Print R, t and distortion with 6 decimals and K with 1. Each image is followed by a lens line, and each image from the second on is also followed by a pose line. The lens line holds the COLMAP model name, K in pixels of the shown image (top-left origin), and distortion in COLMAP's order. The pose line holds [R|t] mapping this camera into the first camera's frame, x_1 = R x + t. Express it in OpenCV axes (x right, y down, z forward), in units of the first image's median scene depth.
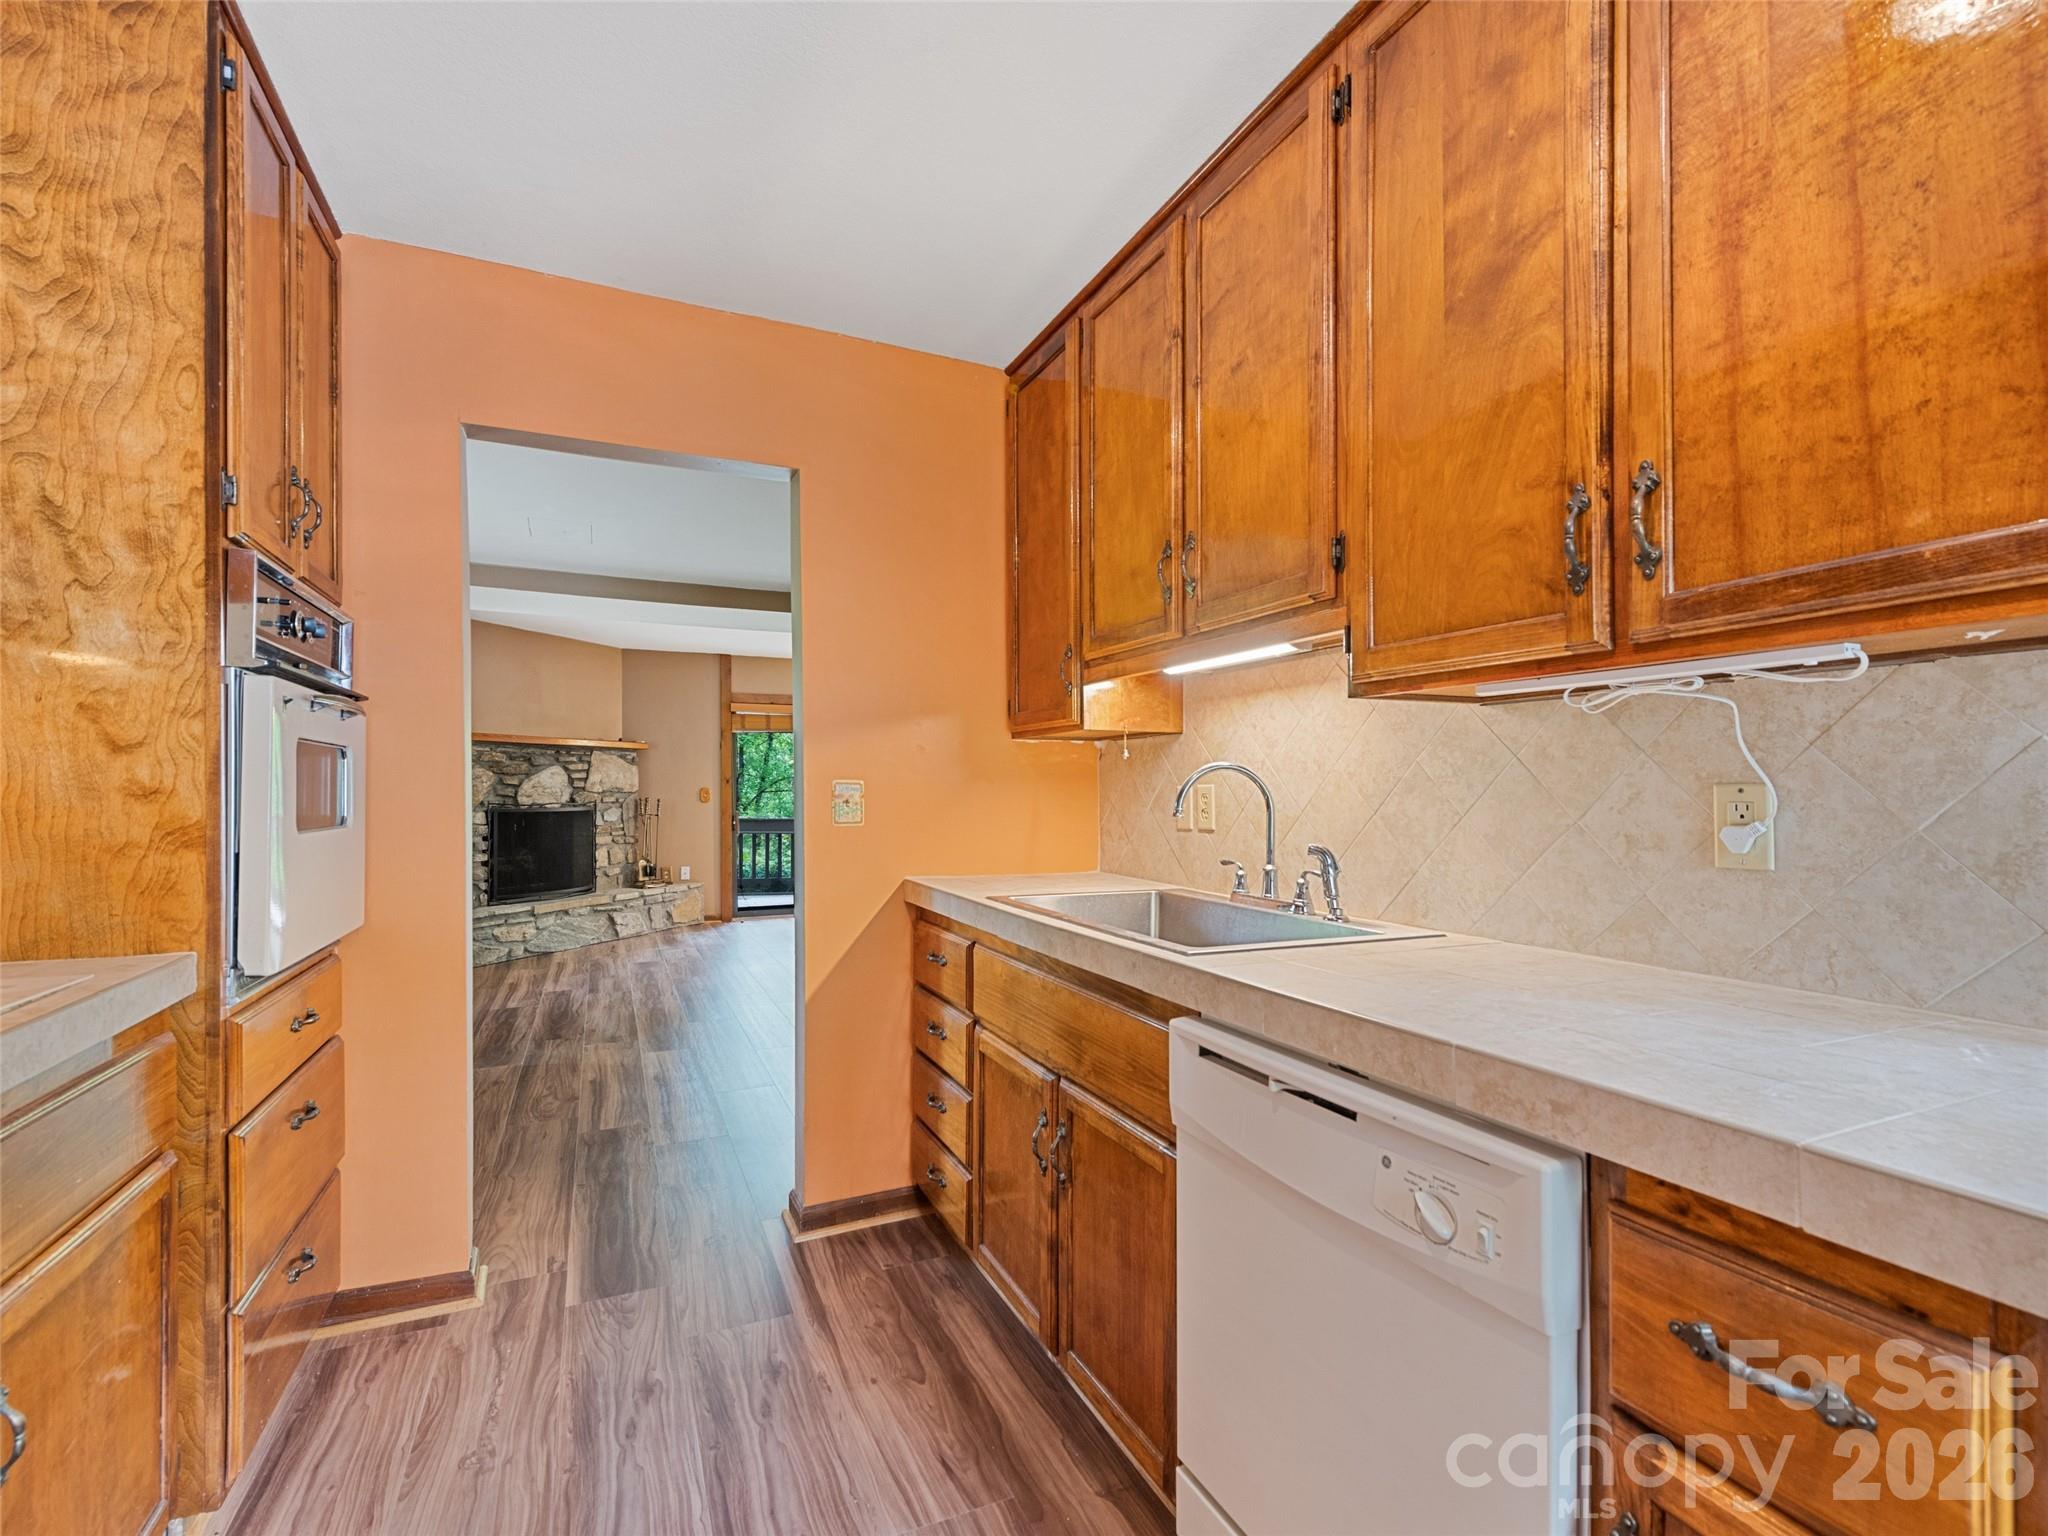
lens RADIAL K [[946.9, 0, 988.7], [0, 946.9, 791.1], [0, 0, 1]] dist [0.014354, -0.003706]
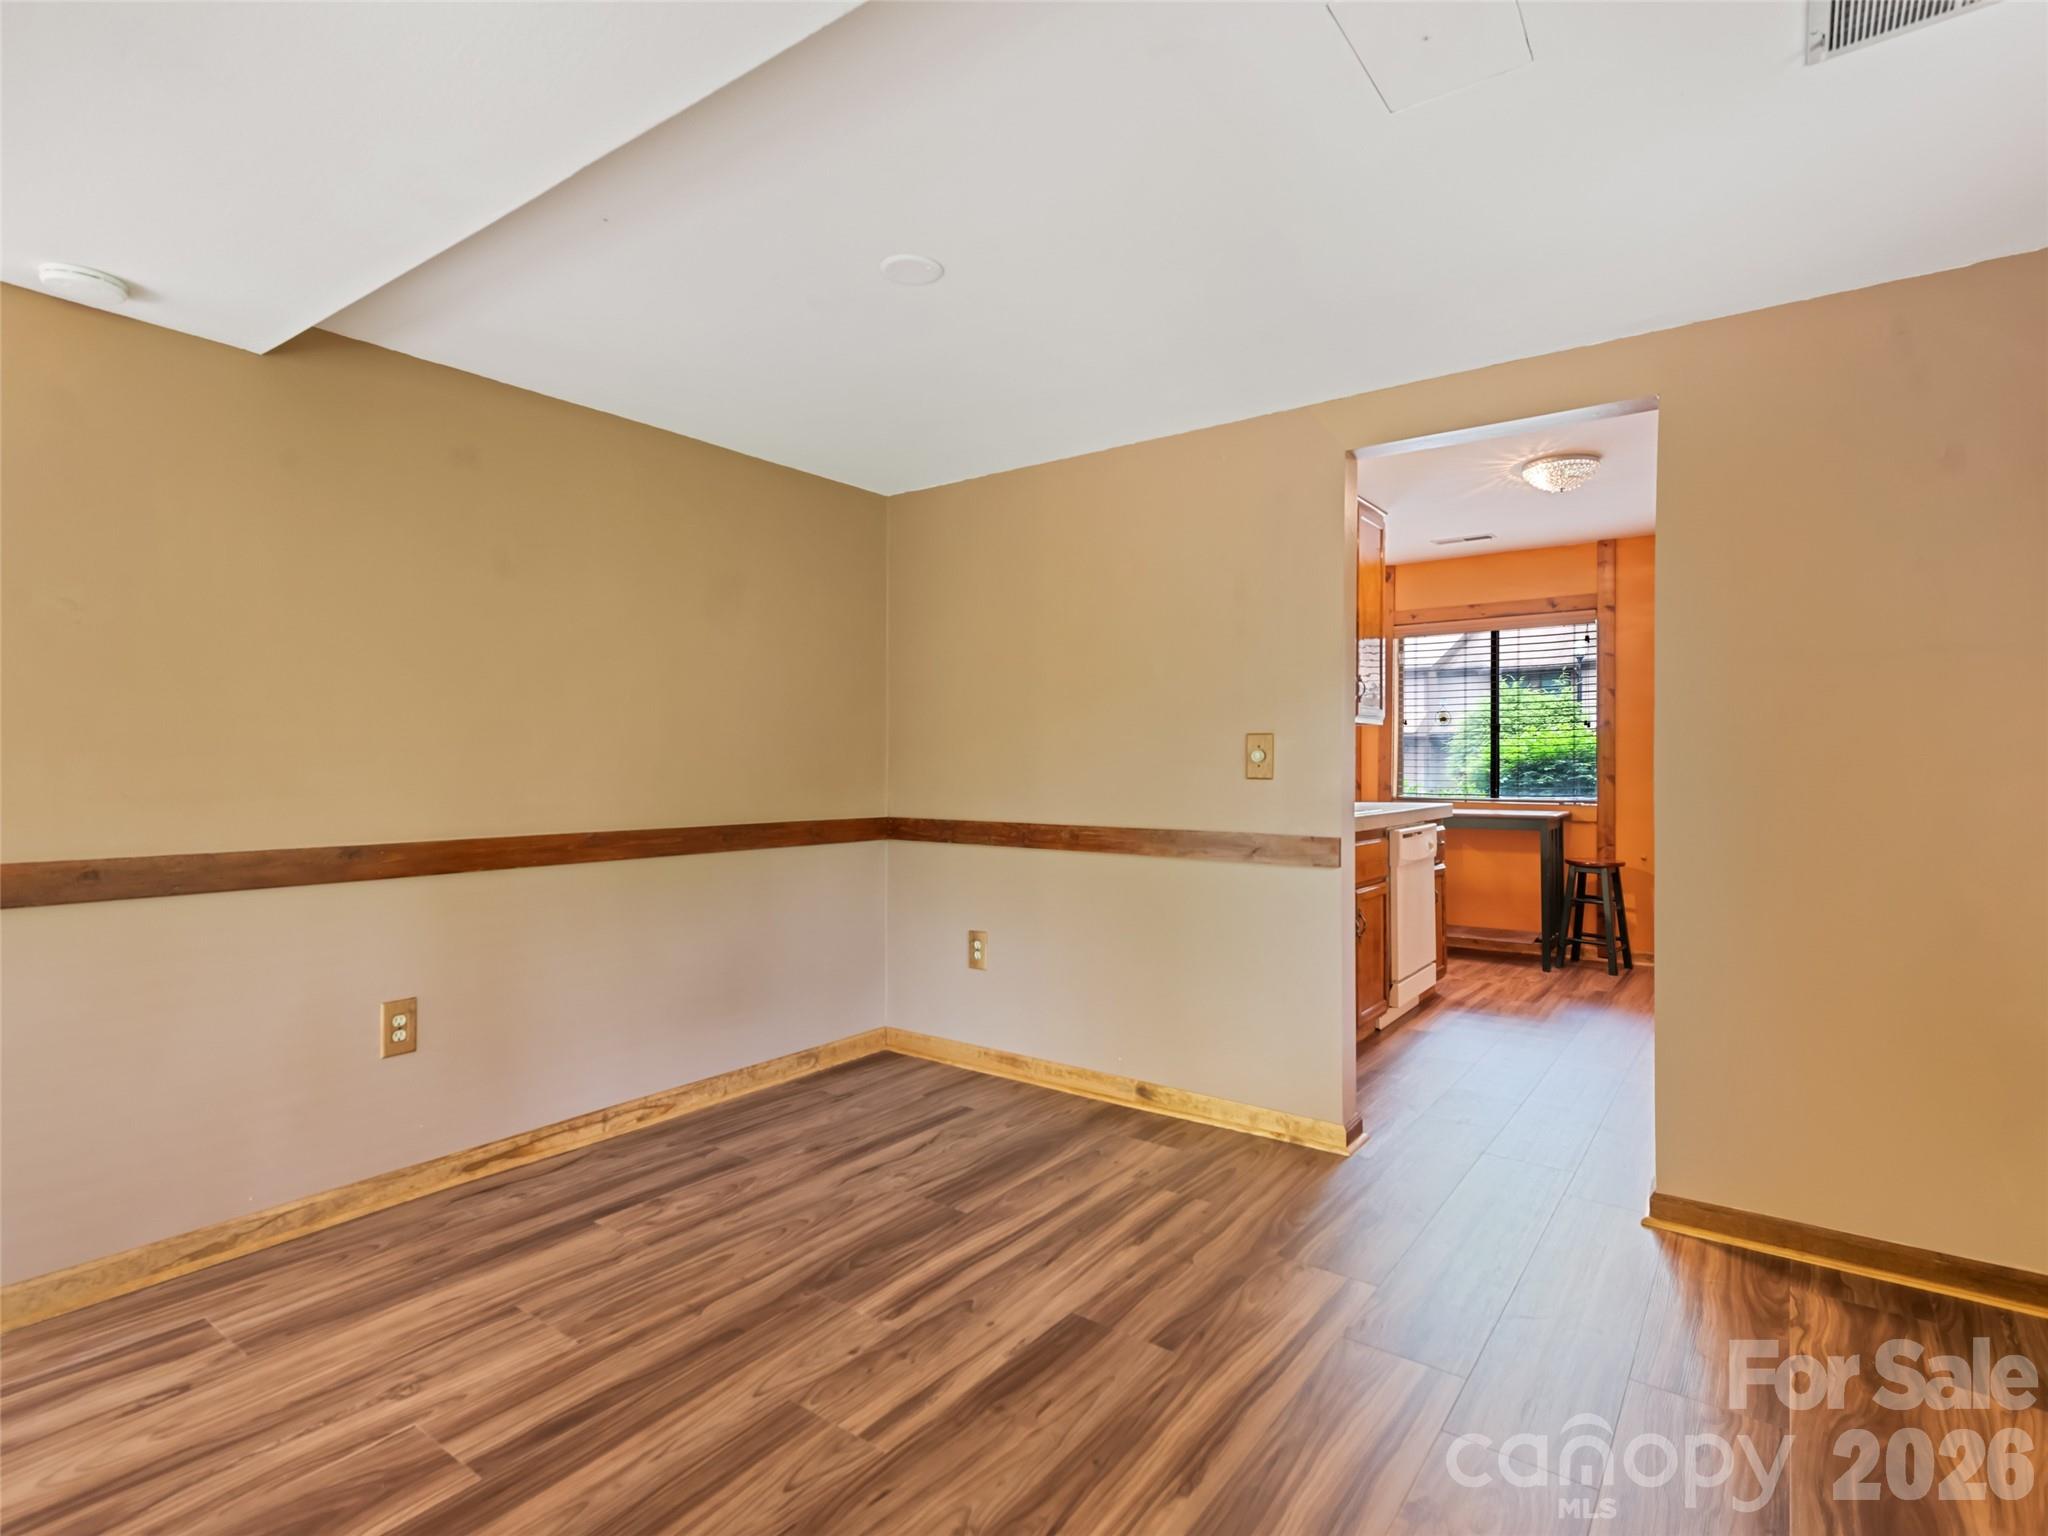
lens RADIAL K [[1037.6, 0, 1038.7], [0, 1037.6, 763.5], [0, 0, 1]] dist [0.007755, -0.000453]
pose [[-0.527928, 0.000949, 0.849289, -1.197974], [0.001489, 0.999999, -0.000192, 0.020065], [-0.849288, 0.001164, -0.527929, 2.238509]]
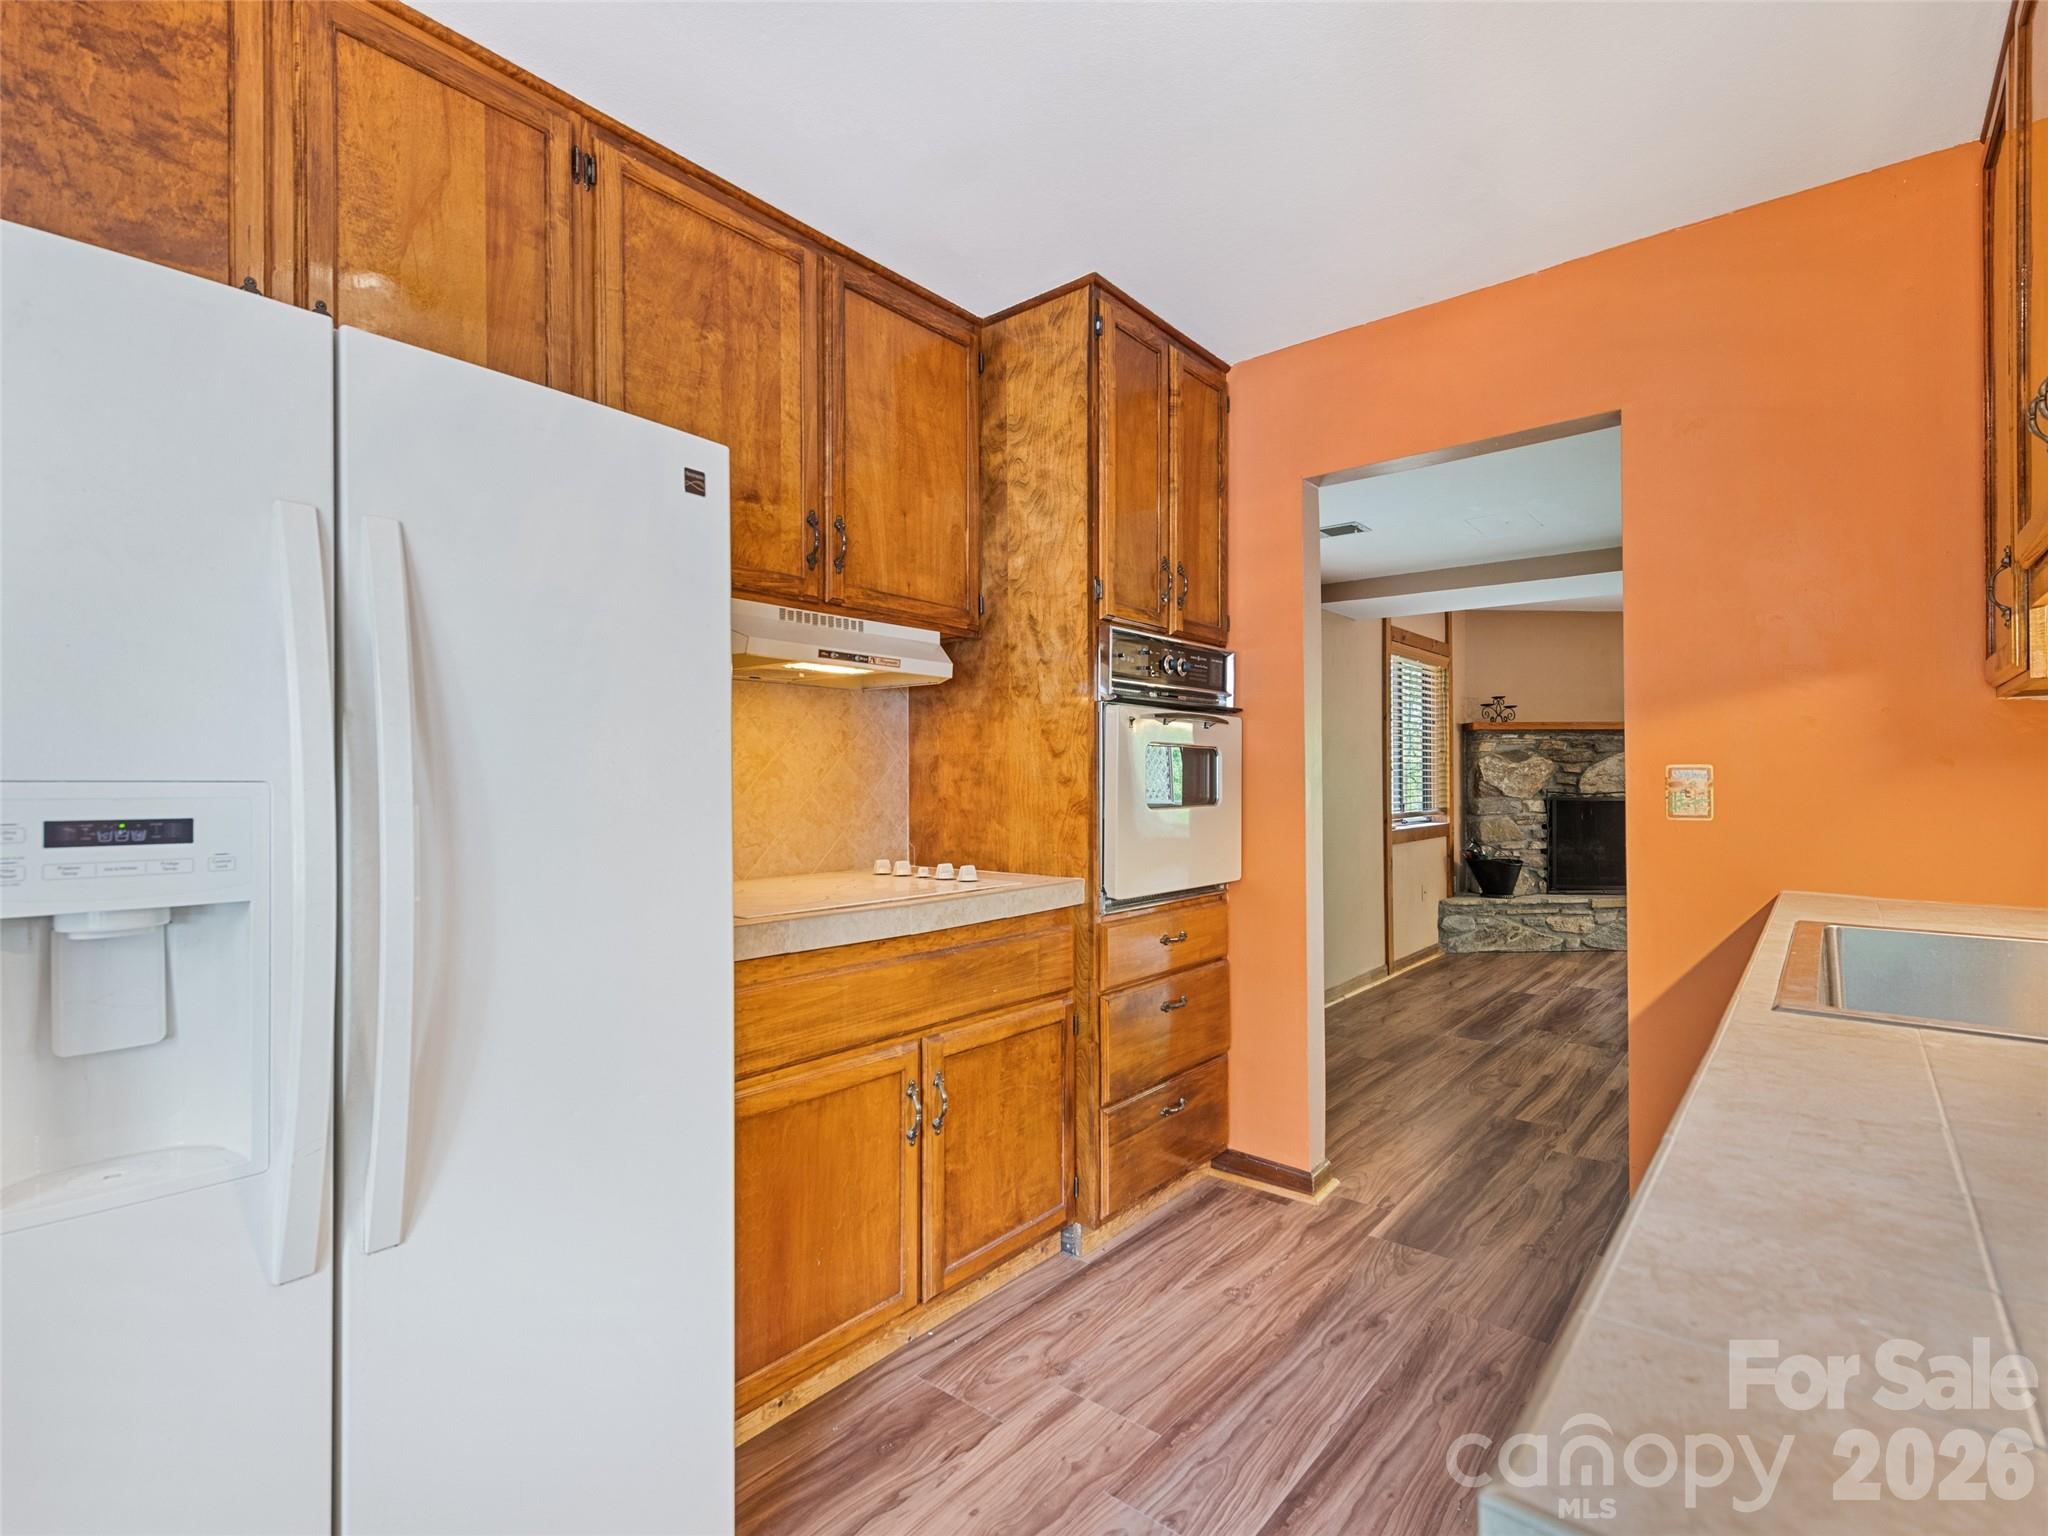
lens RADIAL K [[946.9, 0, 998.5], [0, 946.9, 780.7], [0, 0, 1]] dist [0.014354, -0.003706]
pose [[0.442803, -0.002949, -0.896614, 0.364741], [0.003460, 0.999993, -0.001580, 0.002341], [0.896612, -0.002403, 0.442810, 0.105101]]
